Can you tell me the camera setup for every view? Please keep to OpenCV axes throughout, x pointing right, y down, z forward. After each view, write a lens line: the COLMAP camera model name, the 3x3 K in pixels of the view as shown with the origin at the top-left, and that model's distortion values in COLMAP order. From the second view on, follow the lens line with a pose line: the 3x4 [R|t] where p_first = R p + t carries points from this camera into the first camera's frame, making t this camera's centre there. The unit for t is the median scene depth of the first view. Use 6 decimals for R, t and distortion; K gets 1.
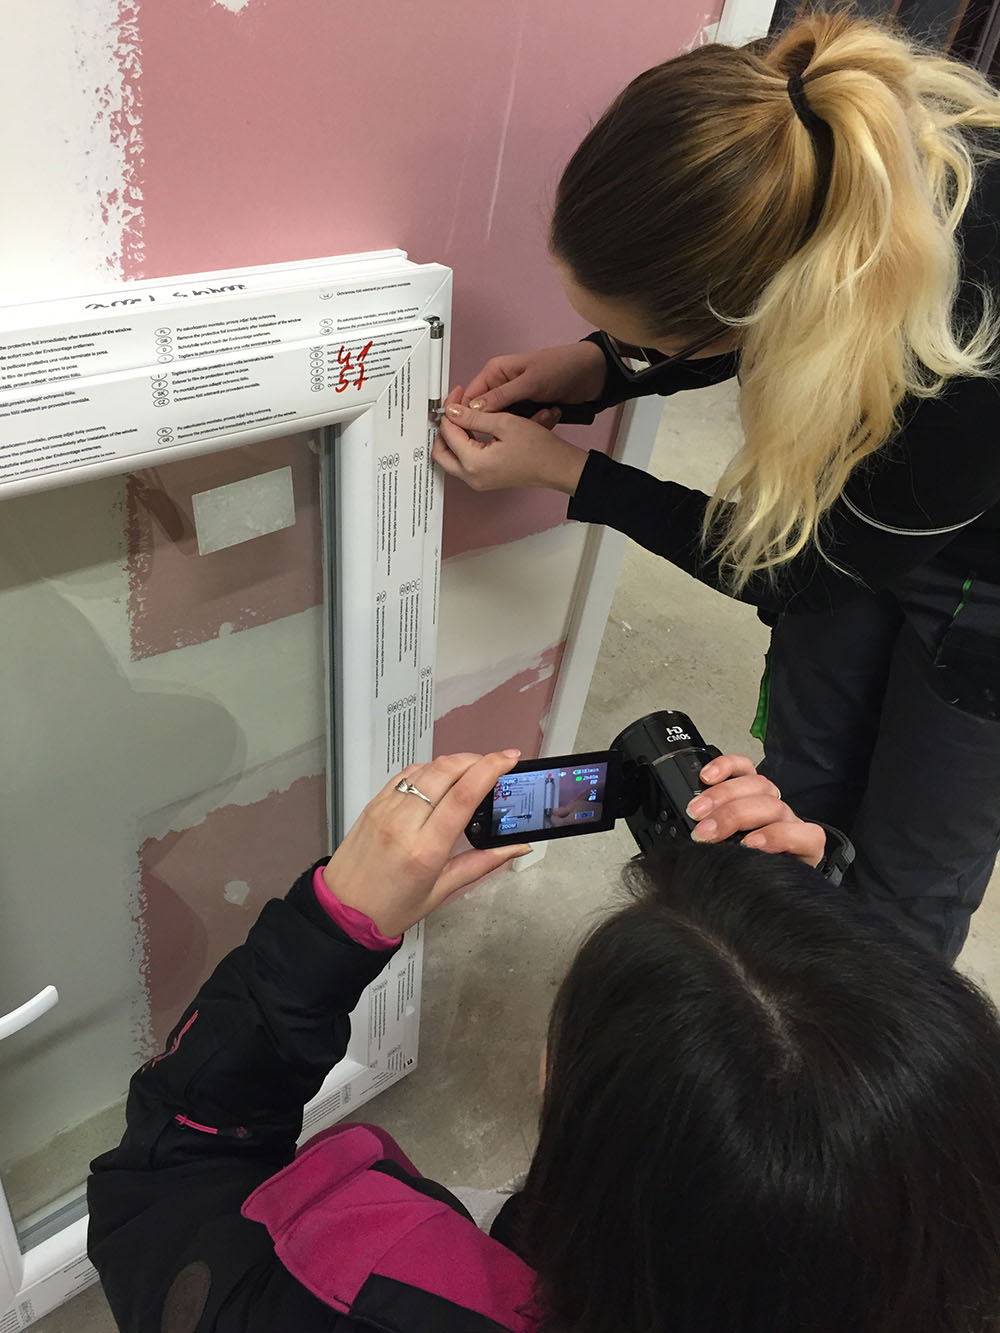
lens RADIAL K [[1144.4, 0, 500.0], [0, 1144.4, 666.5], [0, 0, 1]] dist [0.100908, -0.149425]
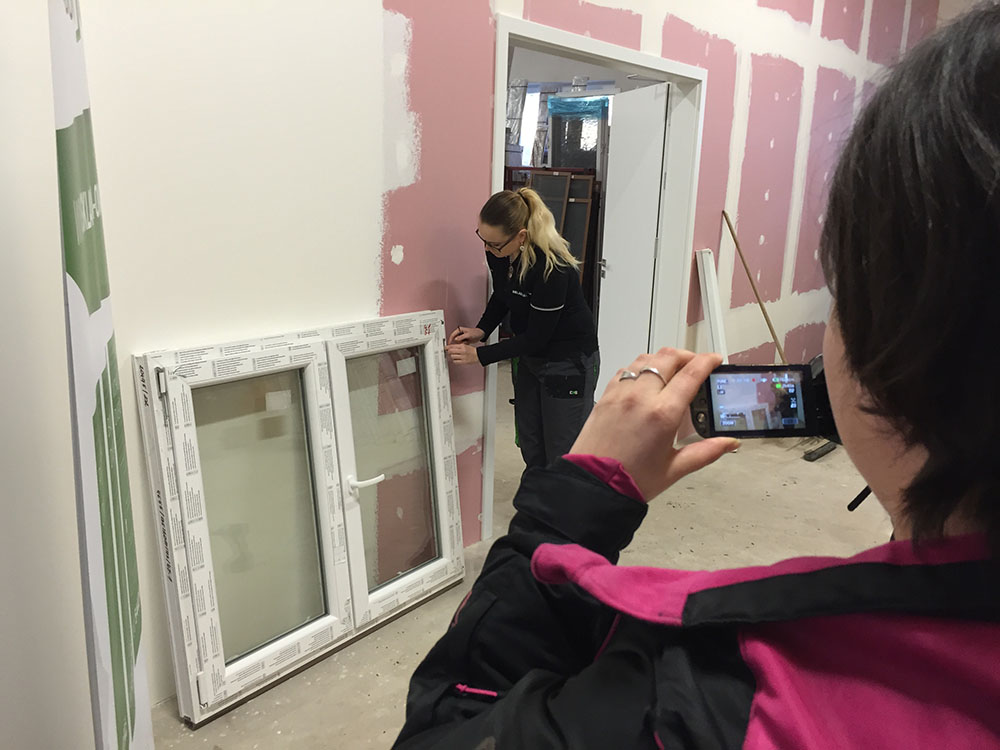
lens RADIAL K [[858.5, 0, 500.0], [0, 858.5, 375.0], [0, 0, 1]] dist [0.100908, -0.149425]
pose [[0.970620, -0.168936, 0.171340, -0.418977], [0.224740, 0.890884, -0.394739, 1.177964], [-0.085959, 0.421648, 0.902676, -1.811701]]
